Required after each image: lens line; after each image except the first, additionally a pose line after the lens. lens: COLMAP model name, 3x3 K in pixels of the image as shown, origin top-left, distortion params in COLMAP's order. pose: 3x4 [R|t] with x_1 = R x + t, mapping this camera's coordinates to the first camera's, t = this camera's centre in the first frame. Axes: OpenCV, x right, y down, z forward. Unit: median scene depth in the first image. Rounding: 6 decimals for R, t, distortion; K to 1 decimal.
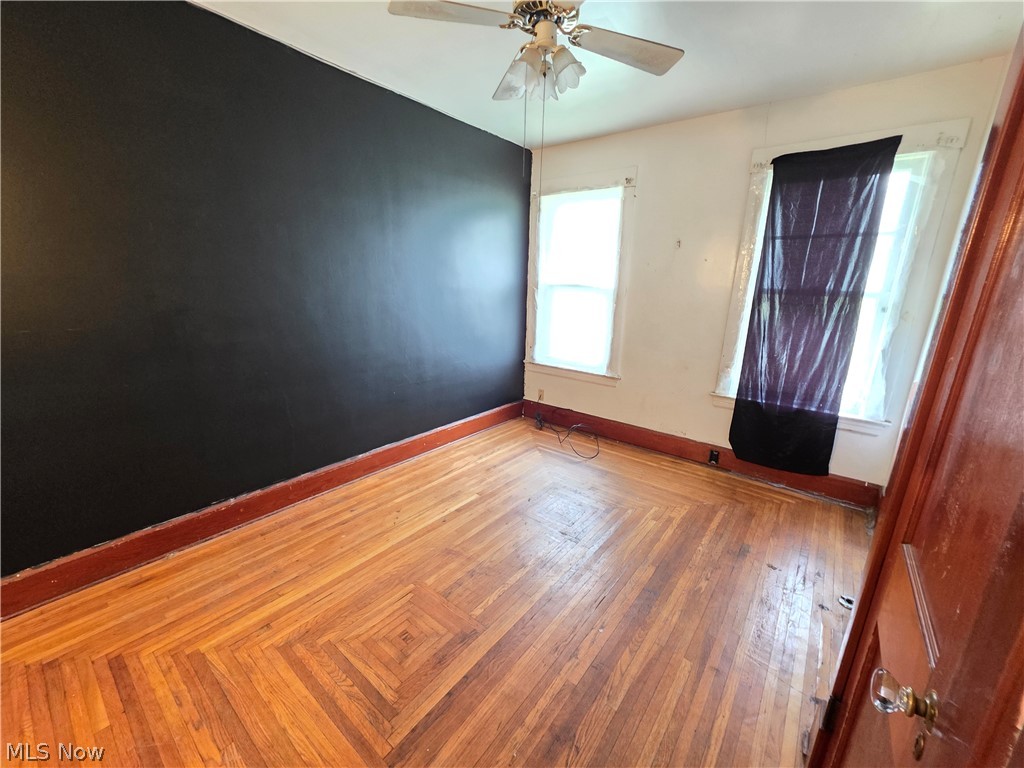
lens RADIAL K [[413.5, 0, 512.2], [0, 413.5, 386.2], [0, 0, 1]] dist [0.002530, 0.000069]
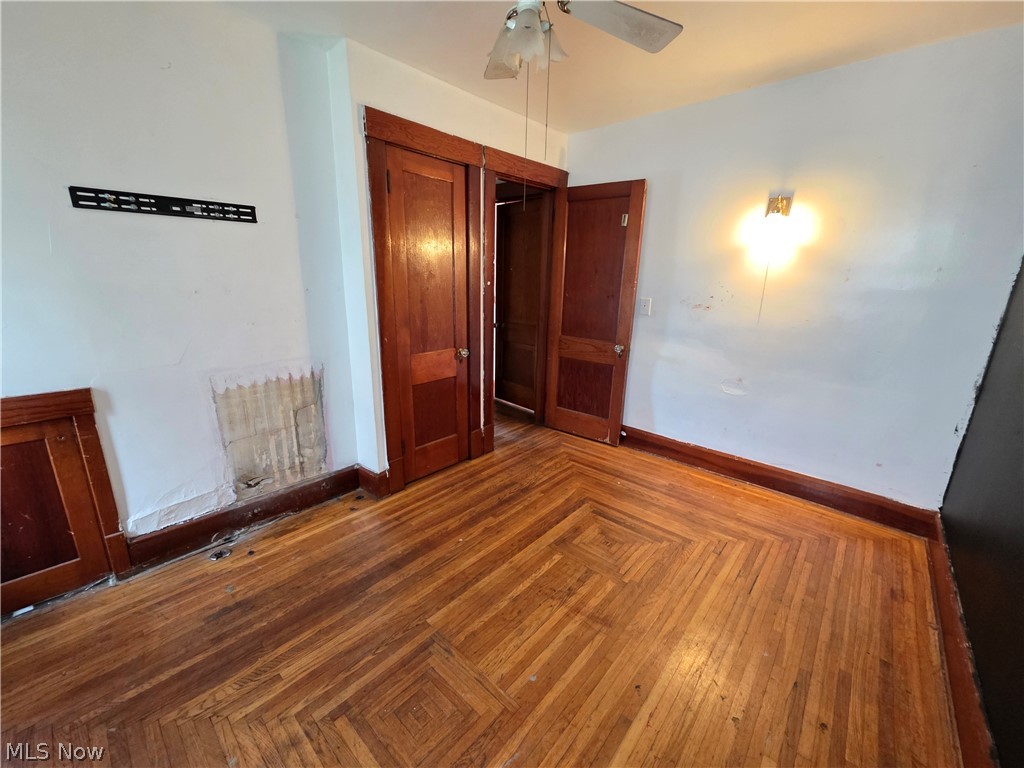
lens RADIAL K [[413.5, 0, 512.2], [0, 413.5, 386.2], [0, 0, 1]] dist [0.002530, 0.000069]
pose [[-0.996944, -0.064791, 0.043641, 0.024382], [-0.034444, 0.866003, 0.498851, -0.447213], [-0.070114, 0.495824, -0.865588, 1.716557]]
